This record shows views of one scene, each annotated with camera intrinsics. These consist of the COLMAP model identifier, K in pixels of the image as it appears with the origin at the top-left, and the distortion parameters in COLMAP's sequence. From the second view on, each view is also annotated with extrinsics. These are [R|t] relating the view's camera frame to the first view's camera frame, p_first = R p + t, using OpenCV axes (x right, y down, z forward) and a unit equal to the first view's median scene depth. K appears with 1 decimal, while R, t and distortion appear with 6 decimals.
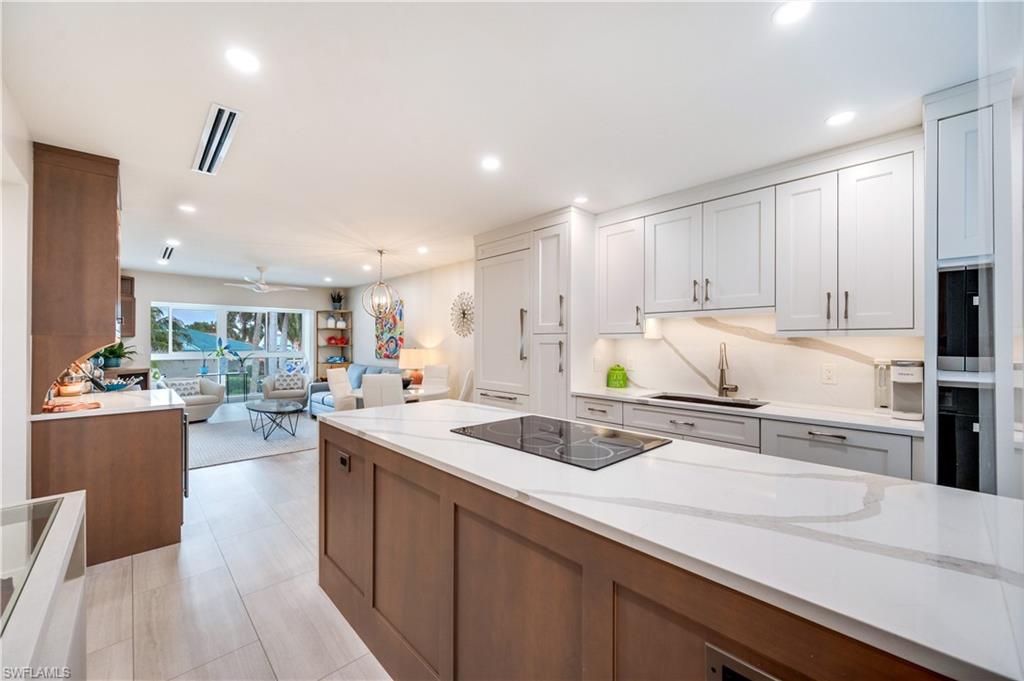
lens RADIAL K [[401.9, 0, 509.8], [0, 401.9, 341.5], [0, 0, 1]] dist [-0.000891, 0.000117]
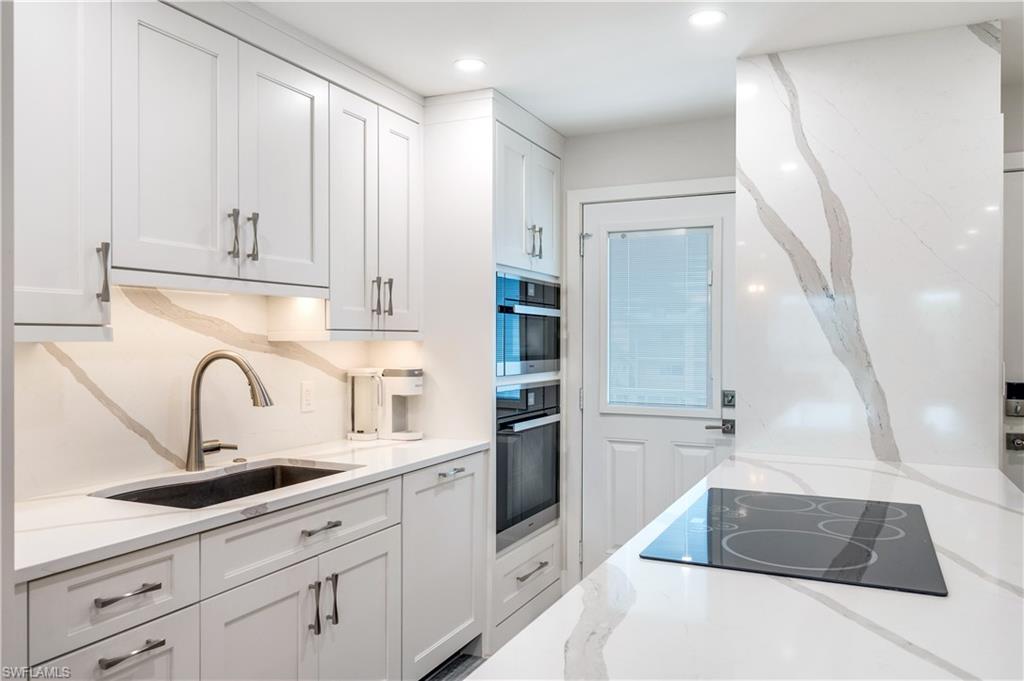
lens RADIAL K [[757.3, 0, 509.8], [0, 757.3, 339.6], [0, 0, 1]] dist [0.001875, 0.009020]
pose [[-0.361797, -0.002164, 0.932255, -0.310339], [-0.005129, 0.999987, 0.000331, -0.009223], [-0.932243, -0.004661, -0.361803, 0.765192]]
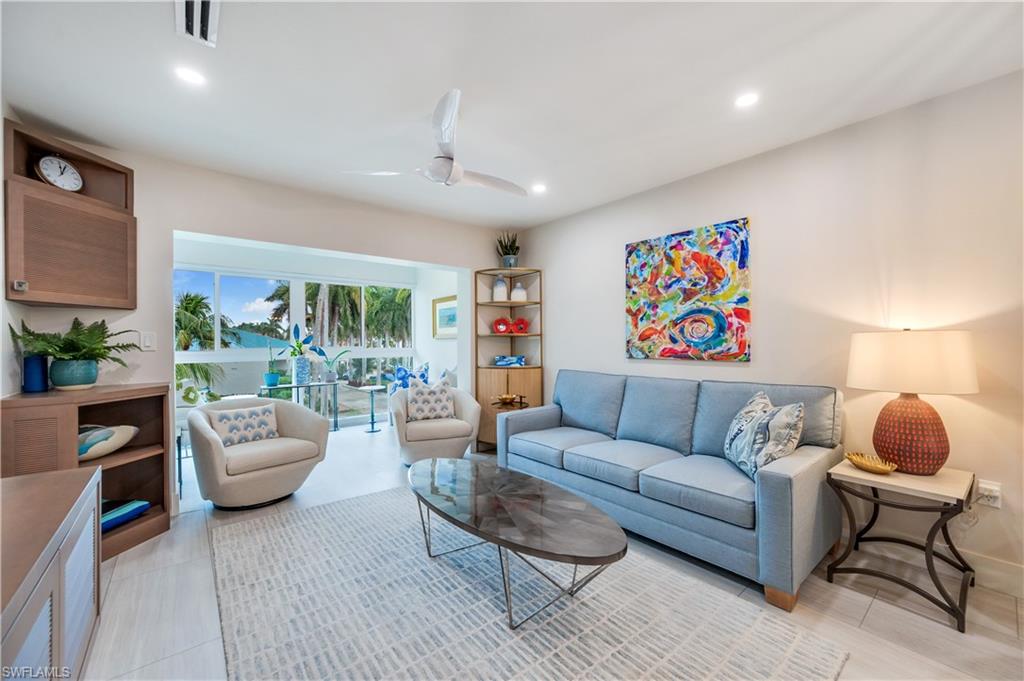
lens RADIAL K [[401.9, 0, 511.7], [0, 401.9, 342.9], [0, 0, 1]] dist [-0.000891, 0.000117]
pose [[0.997413, -0.005527, -0.071673, -0.829355], [0.005962, 0.999965, 0.005847, 0.037434], [0.071638, -0.006259, 0.997411, 0.987628]]
